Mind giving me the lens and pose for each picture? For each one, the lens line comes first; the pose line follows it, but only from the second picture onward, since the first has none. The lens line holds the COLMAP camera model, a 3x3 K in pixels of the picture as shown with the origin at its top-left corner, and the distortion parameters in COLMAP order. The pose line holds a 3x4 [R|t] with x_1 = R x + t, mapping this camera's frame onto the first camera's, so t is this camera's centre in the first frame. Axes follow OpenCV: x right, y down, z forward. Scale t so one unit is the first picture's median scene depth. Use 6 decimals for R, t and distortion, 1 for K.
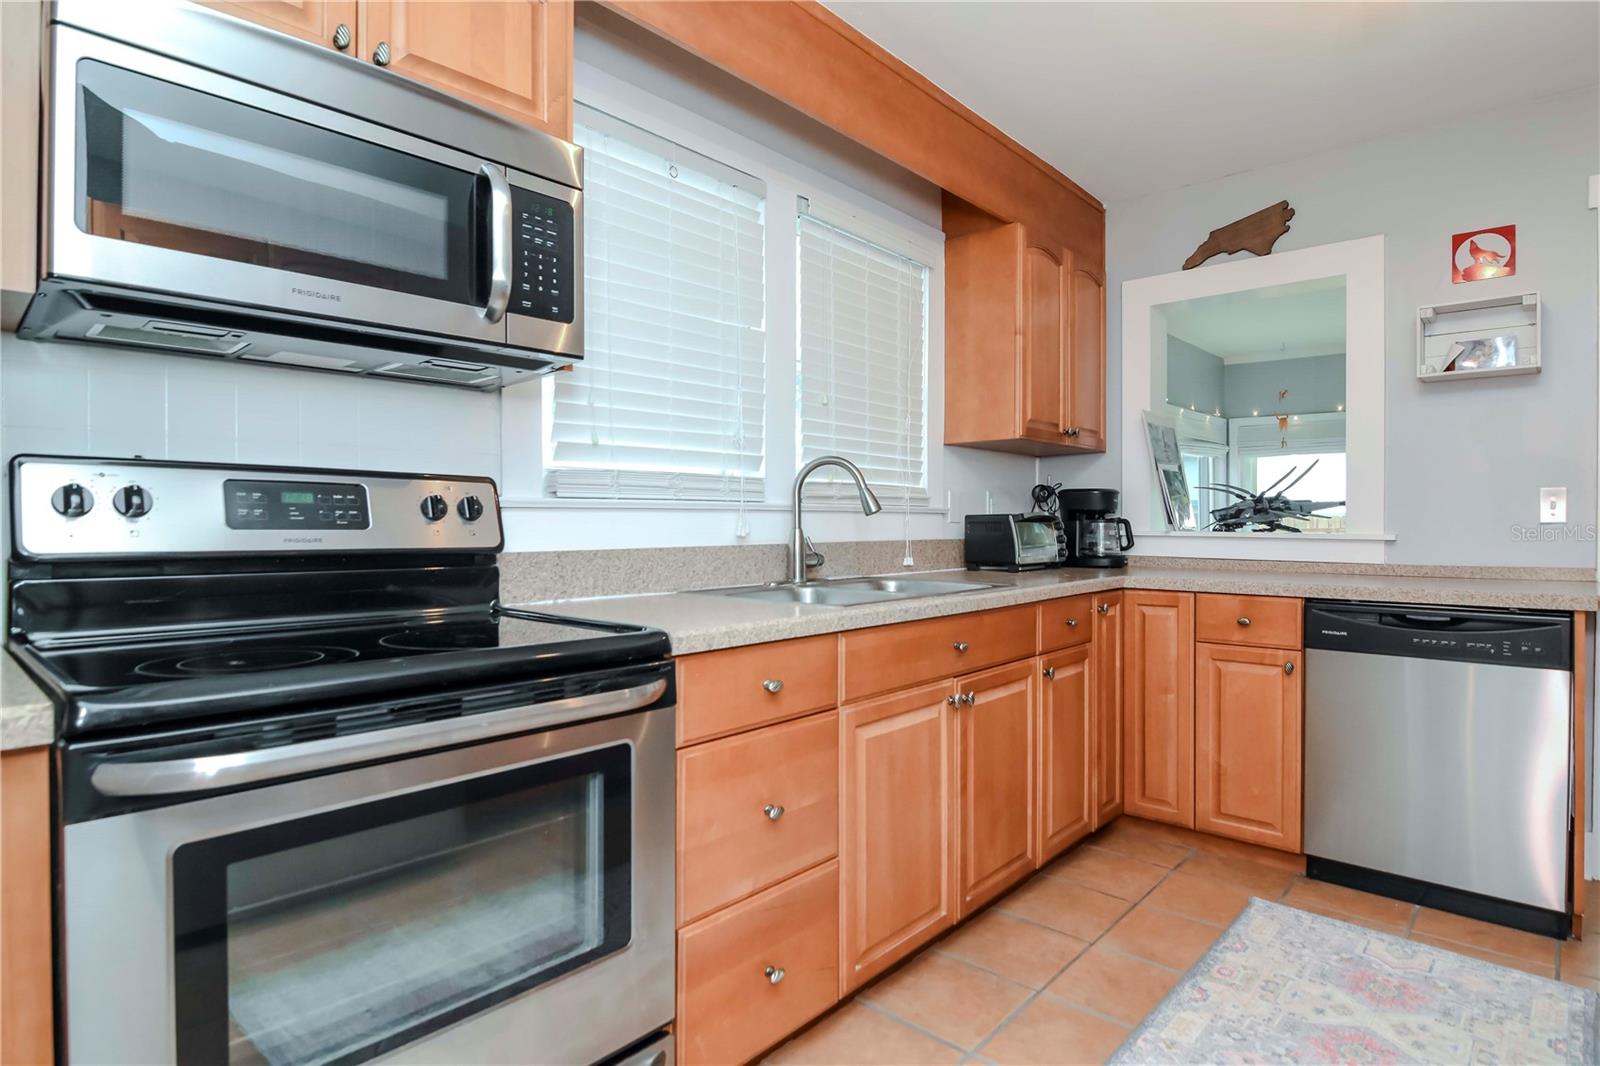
lens RADIAL K [[838.1, 0, 823.3], [0, 838.1, 529.5], [0, 0, 1]] dist [0.000737, -0.015827]
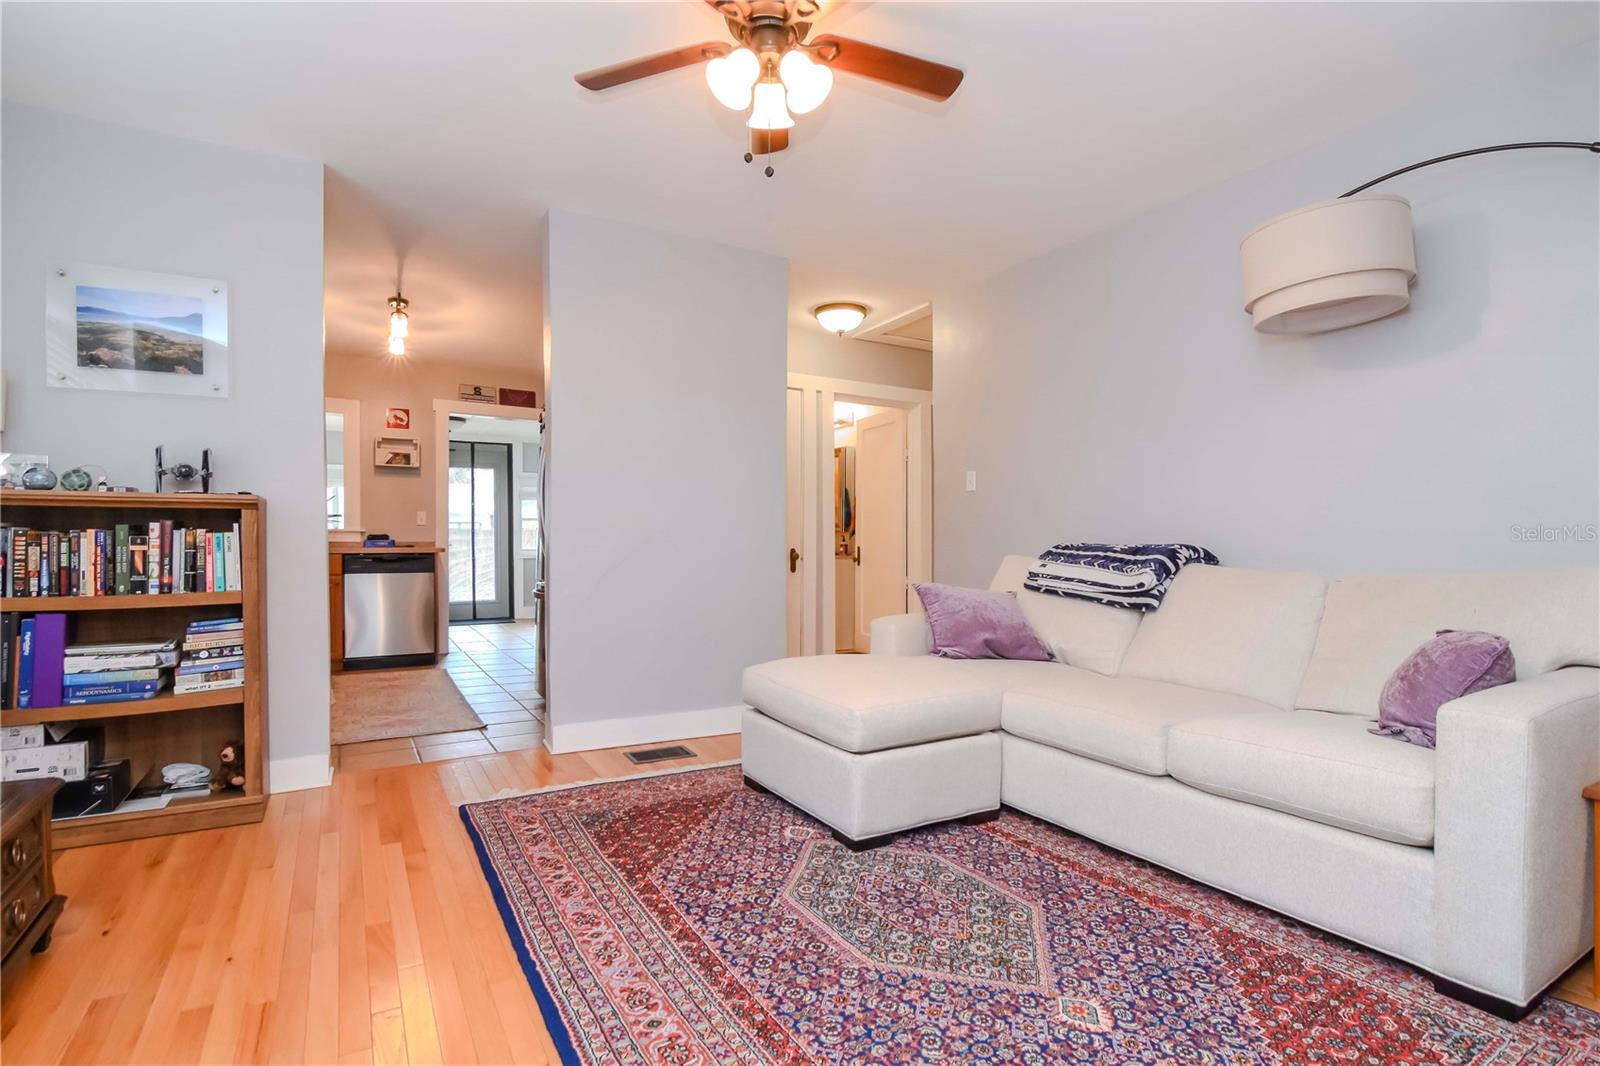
lens RADIAL K [[768.1, 0, 798.9], [0, 768.1, 516.9], [0, 0, 1]] dist [-0.000041, -0.009241]
pose [[0.310189, 0.020233, 0.950460, -1.113537], [0.018778, 0.999448, -0.027404, 0.057287], [-0.950489, 0.026348, 0.309638, -0.937801]]
